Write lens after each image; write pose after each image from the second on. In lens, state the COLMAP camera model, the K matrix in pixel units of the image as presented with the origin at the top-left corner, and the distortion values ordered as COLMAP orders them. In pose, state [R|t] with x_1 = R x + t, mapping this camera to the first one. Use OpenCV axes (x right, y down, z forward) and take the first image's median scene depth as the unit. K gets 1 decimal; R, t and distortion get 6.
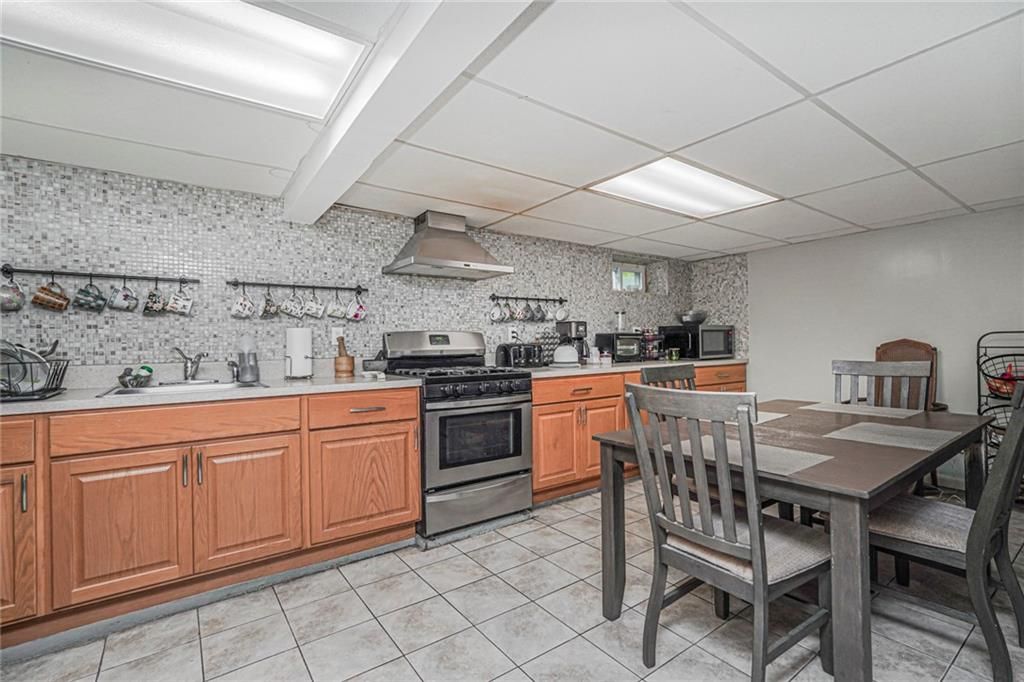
lens RADIAL K [[465.3, 0, 512.9], [0, 465.3, 343.3], [0, 0, 1]] dist [-0.013285, 0.006922]
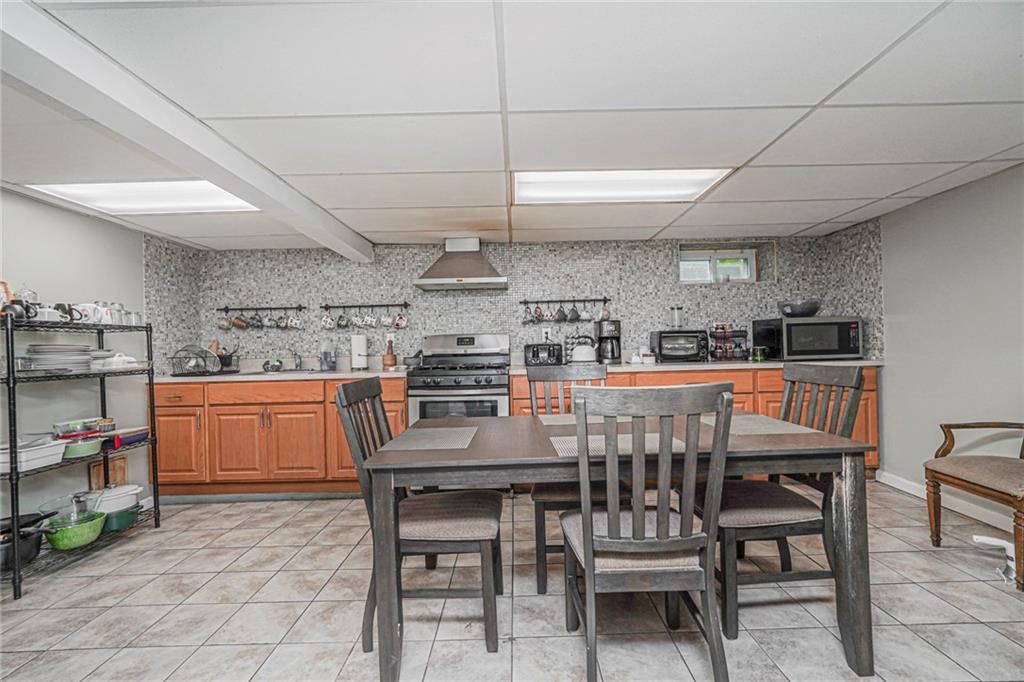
lens RADIAL K [[465.3, 0, 504.3], [0, 465.3, 344.5], [0, 0, 1]] dist [-0.013285, 0.006922]
pose [[0.808309, -0.006482, -0.588723, 0.668600], [0.012014, 0.999913, 0.005486, -0.004556], [0.588636, -0.011507, 0.808316, 0.074102]]
